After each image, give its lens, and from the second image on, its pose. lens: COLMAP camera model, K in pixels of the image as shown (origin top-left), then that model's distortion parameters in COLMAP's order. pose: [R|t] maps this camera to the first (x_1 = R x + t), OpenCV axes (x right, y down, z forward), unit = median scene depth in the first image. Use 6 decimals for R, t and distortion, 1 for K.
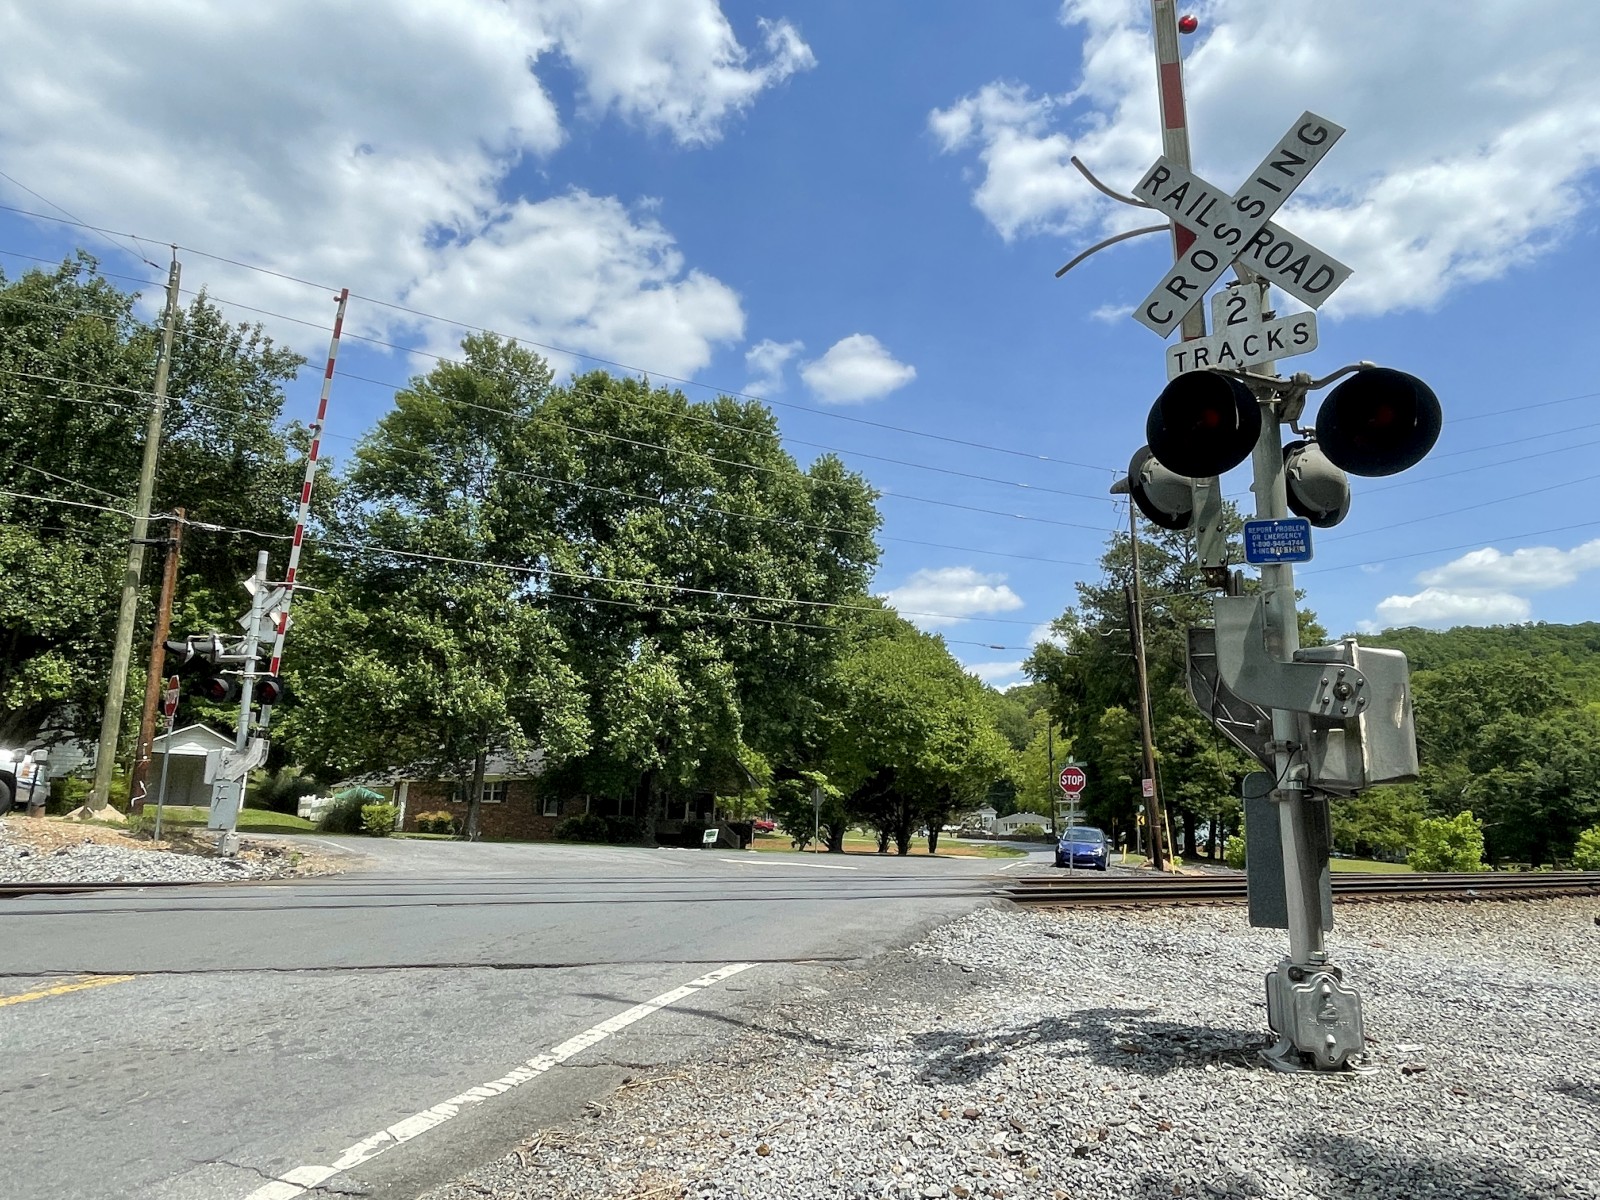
lens RADIAL K [[1029.3, 0, 794.1], [0, 1029.3, 602.2], [0, 0, 1]] dist [-0.008340, 0.000322]
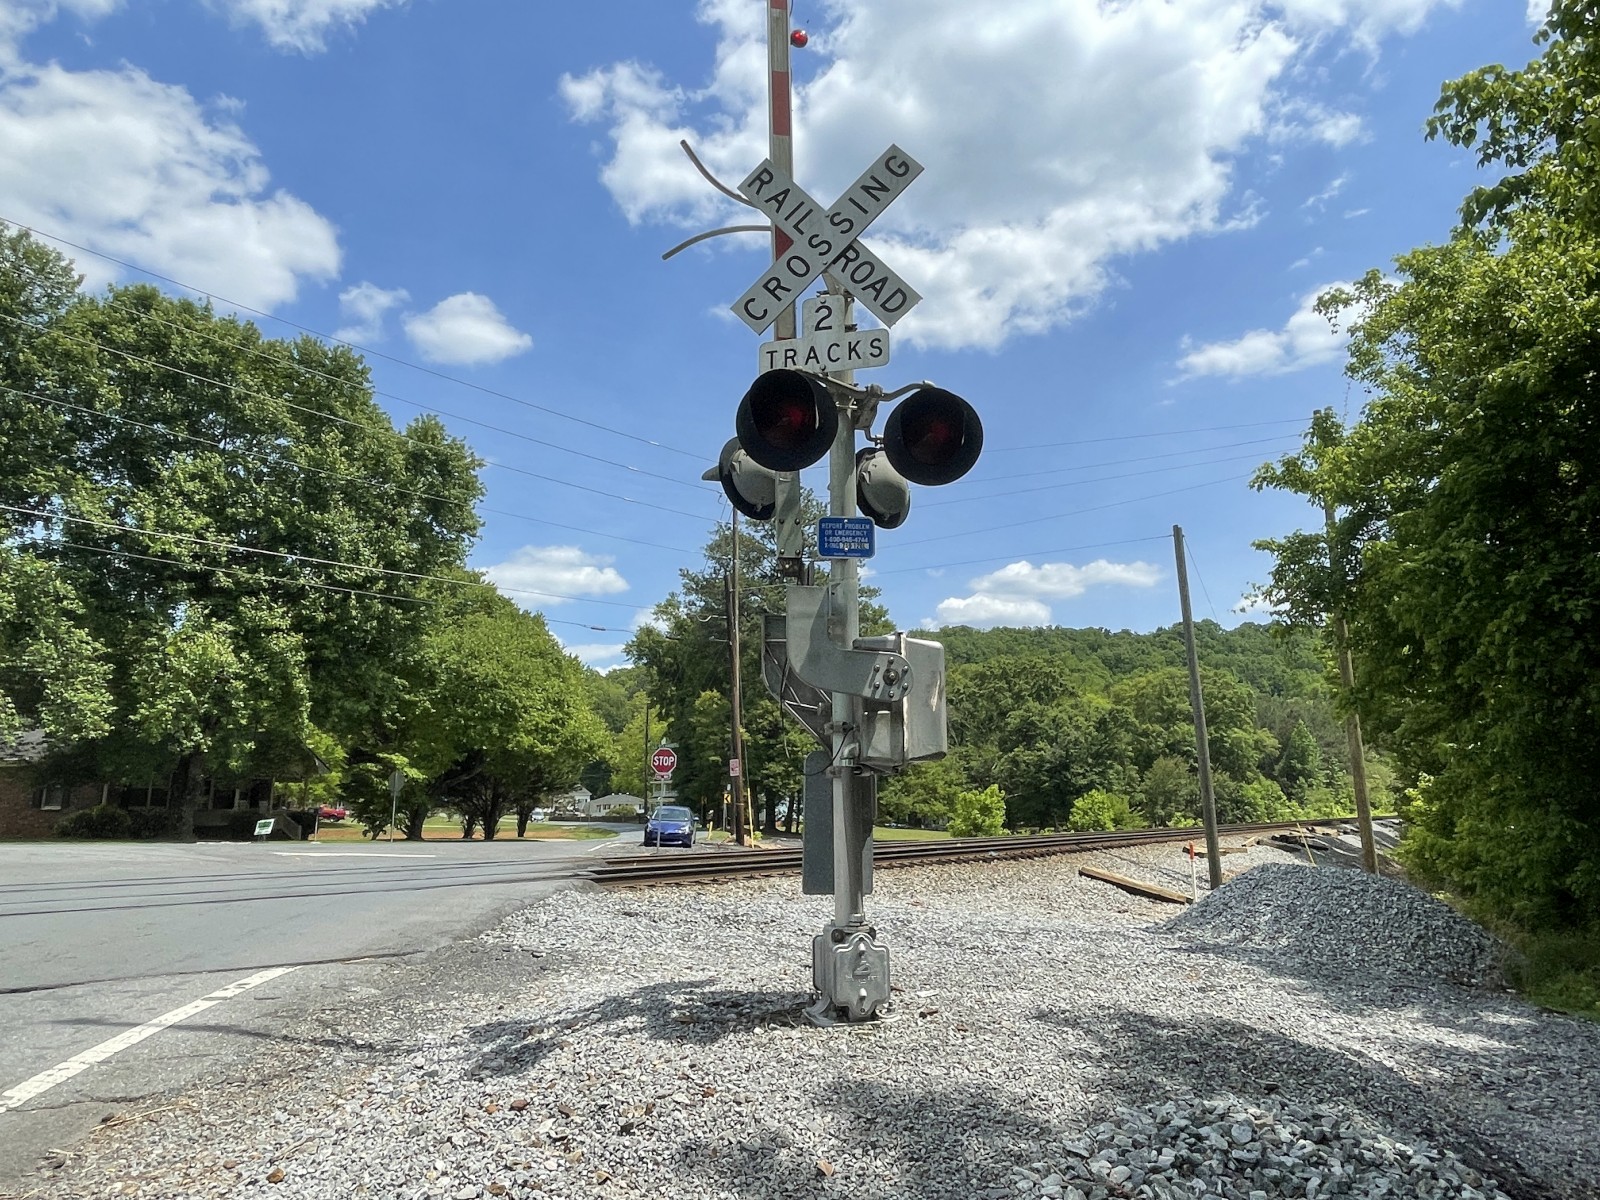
lens RADIAL K [[1029.3, 0, 806.9], [0, 1029.3, 602.7], [0, 0, 1]] dist [-0.008340, 0.000322]
pose [[0.923911, 0.048485, 0.379522, 0.006131], [-0.055208, 0.998451, 0.006844, 0.000986], [-0.378603, -0.027276, 0.925157, 0.003188]]
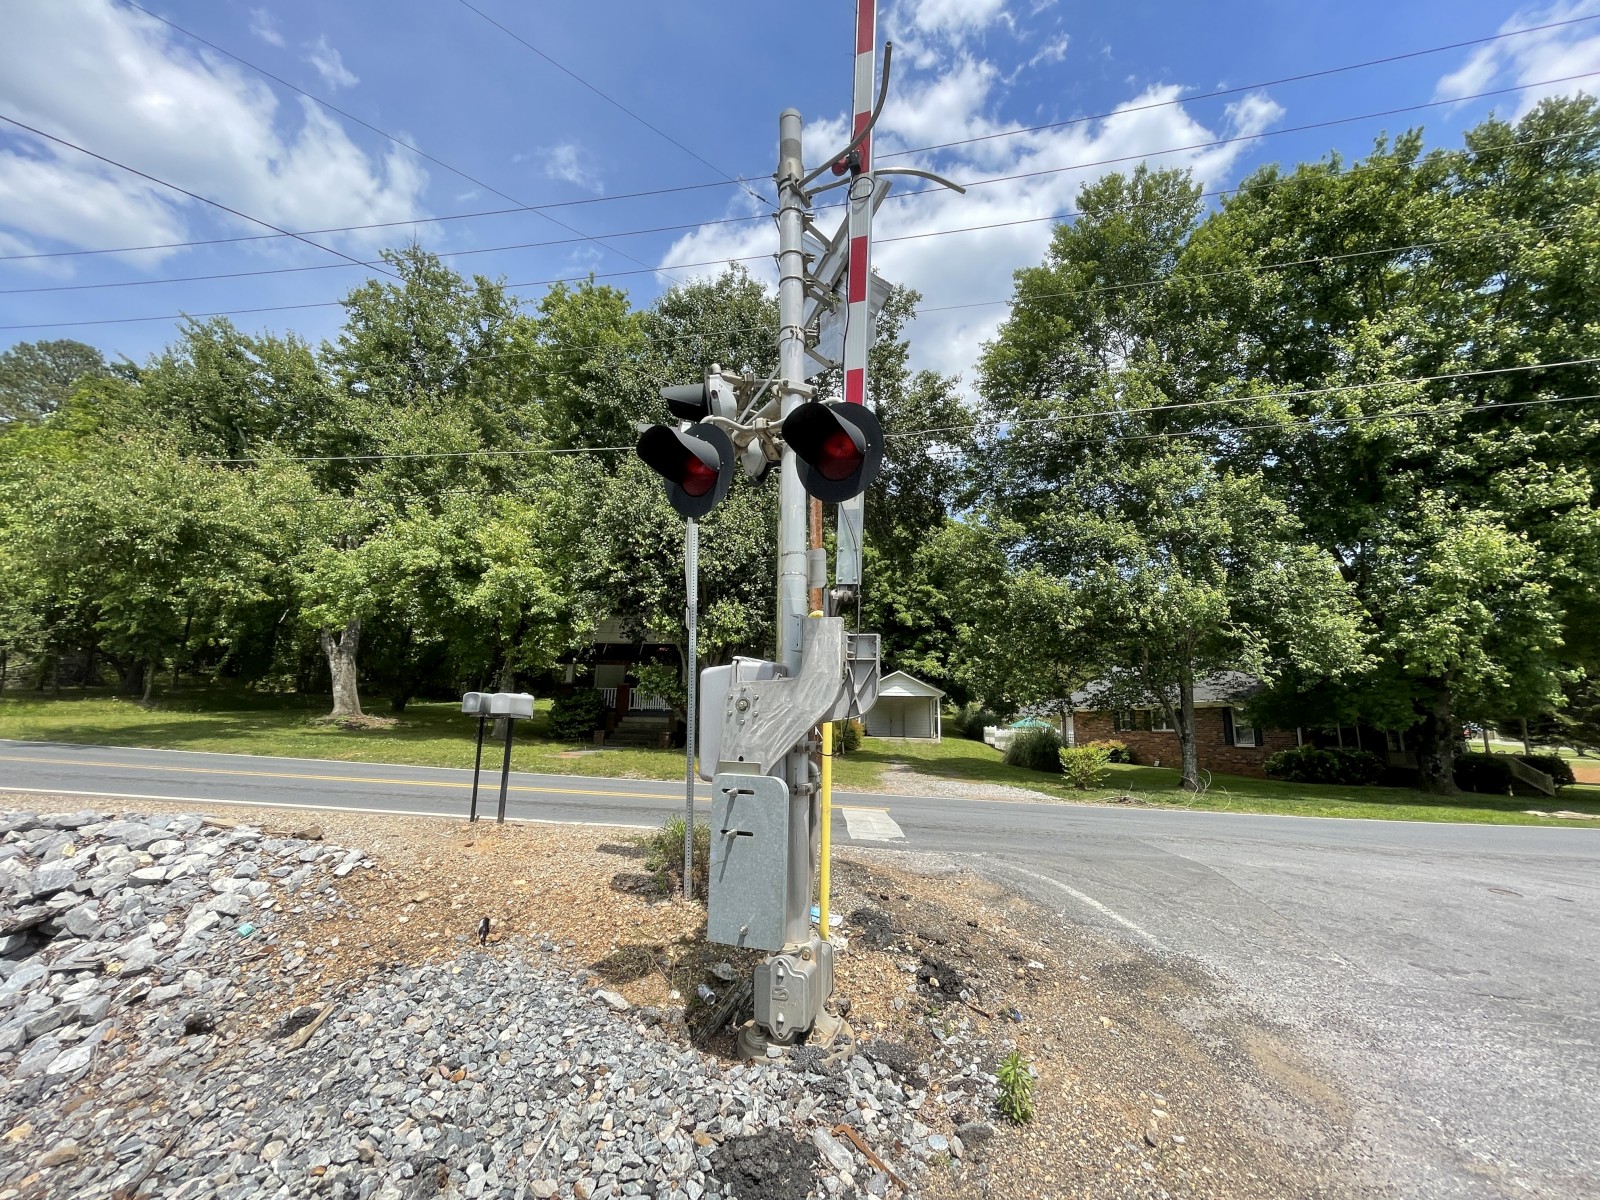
lens RADIAL K [[627.6, 0, 824.3], [0, 627.6, 584.1], [0, 0, 1]] dist [-0.013426, 0.002093]
pose [[0.772327, -0.150175, -0.617219, -0.210998], [0.136671, 0.988181, -0.069418, 0.069752], [0.620349, -0.030743, 0.783723, 0.446510]]
